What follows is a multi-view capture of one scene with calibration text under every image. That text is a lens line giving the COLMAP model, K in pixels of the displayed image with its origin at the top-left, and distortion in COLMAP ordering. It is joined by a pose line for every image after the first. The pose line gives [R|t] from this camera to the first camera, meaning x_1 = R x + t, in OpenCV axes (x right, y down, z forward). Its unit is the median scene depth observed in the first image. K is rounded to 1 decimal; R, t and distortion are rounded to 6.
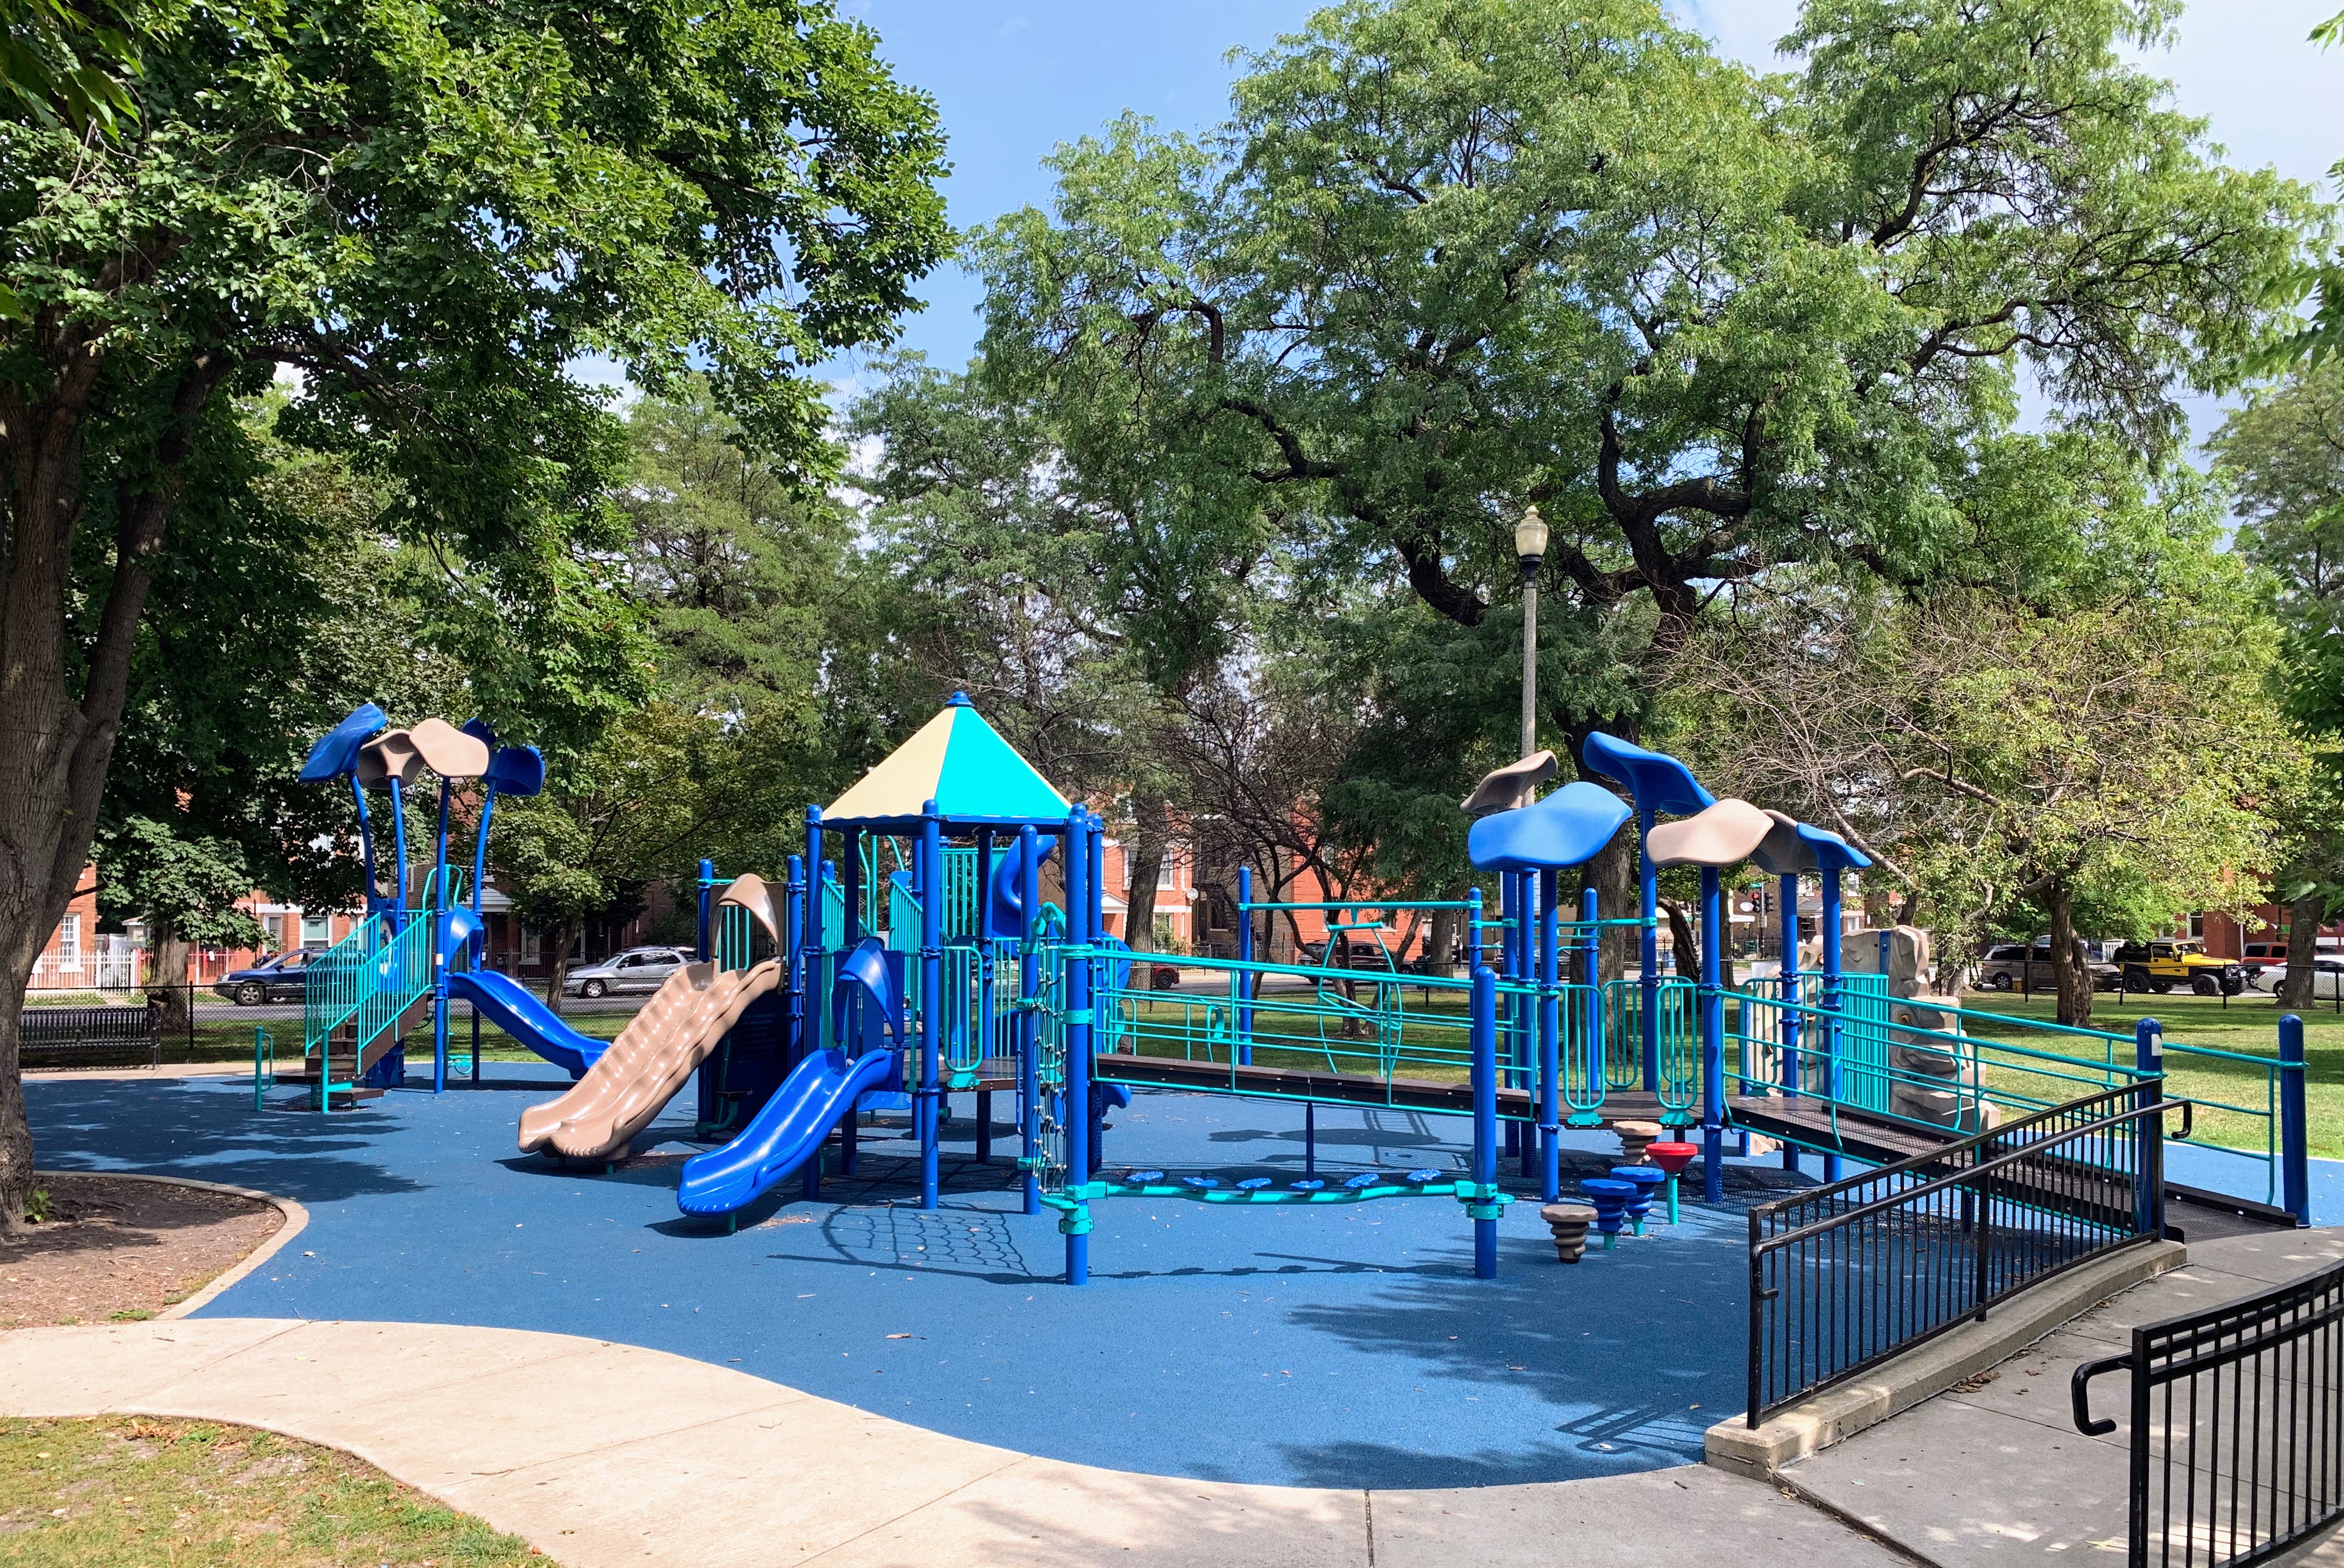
lens RADIAL K [[1765.8, 0, 1172.0], [0, 1765.8, 784.0], [0, 0, 1]] dist [0.005080, 0.002092]
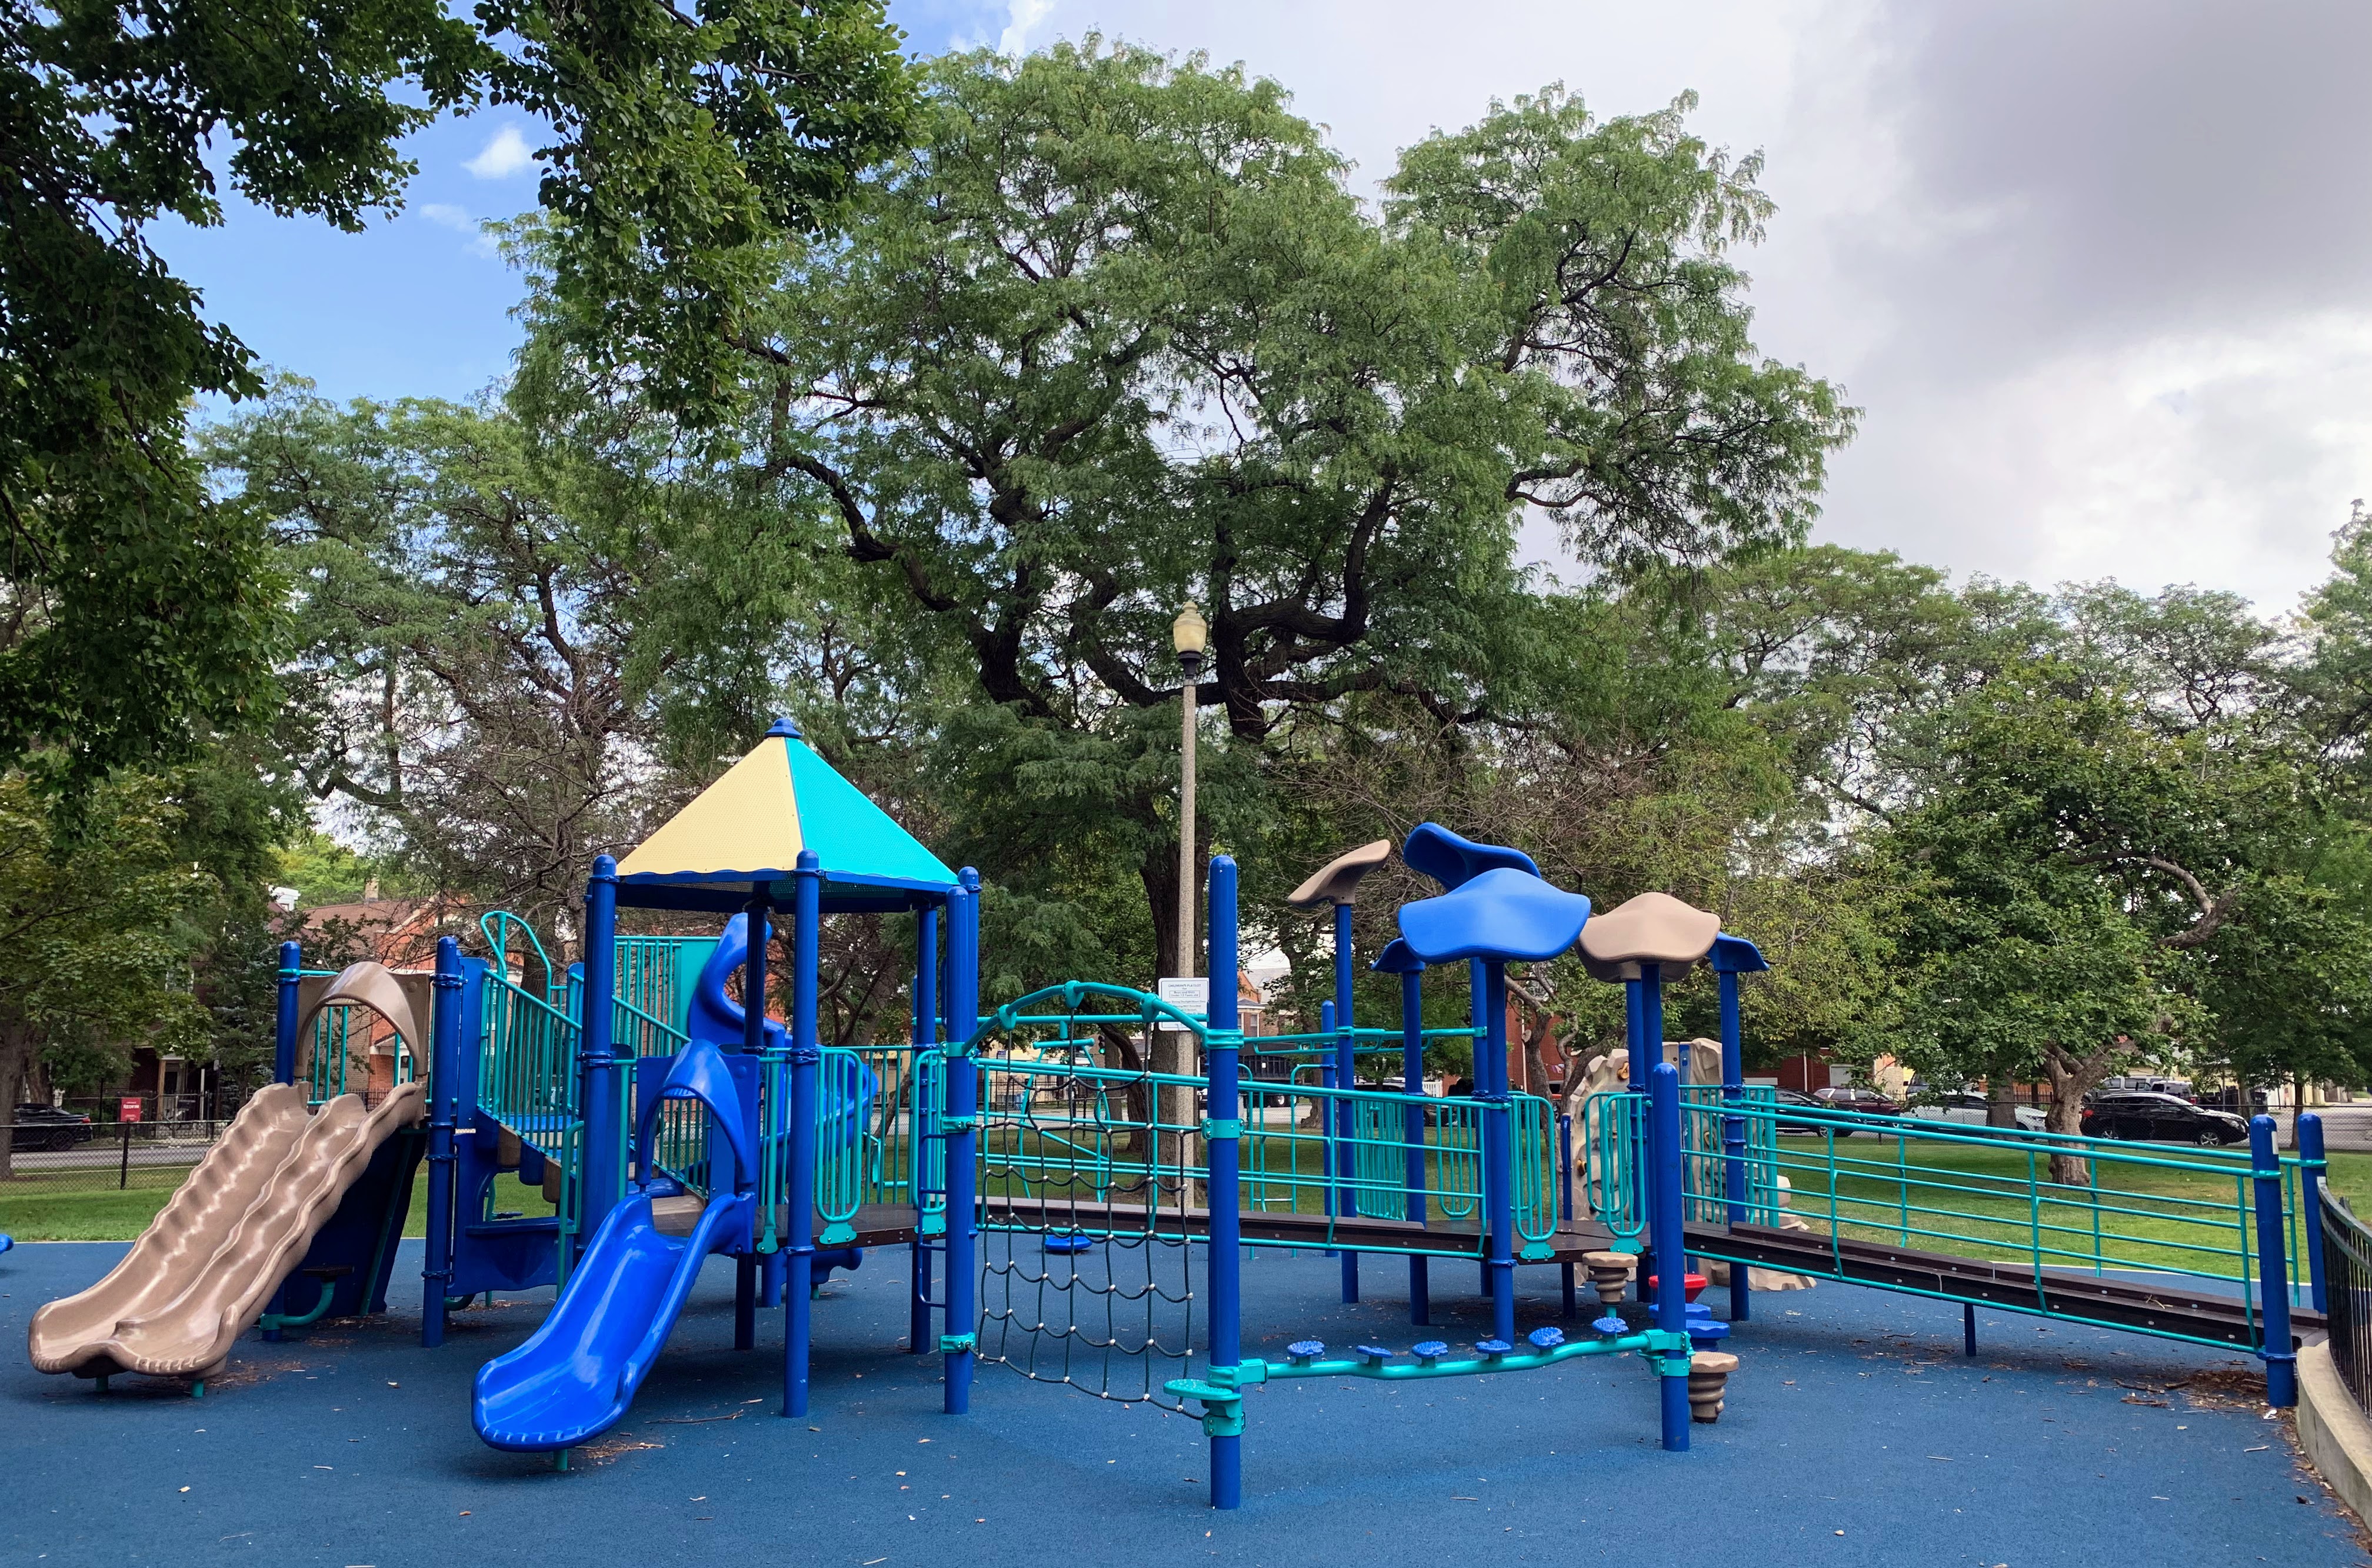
lens RADIAL K [[1782.9, 0, 1186.0], [0, 1782.9, 784.0], [0, 0, 1]] dist [0.006477, 0.004699]
pose [[0.921520, 0.060608, 0.383571, -0.265924], [-0.029172, 0.995759, -0.087253, 0.040165], [-0.387233, 0.069216, 0.919380, 0.234076]]
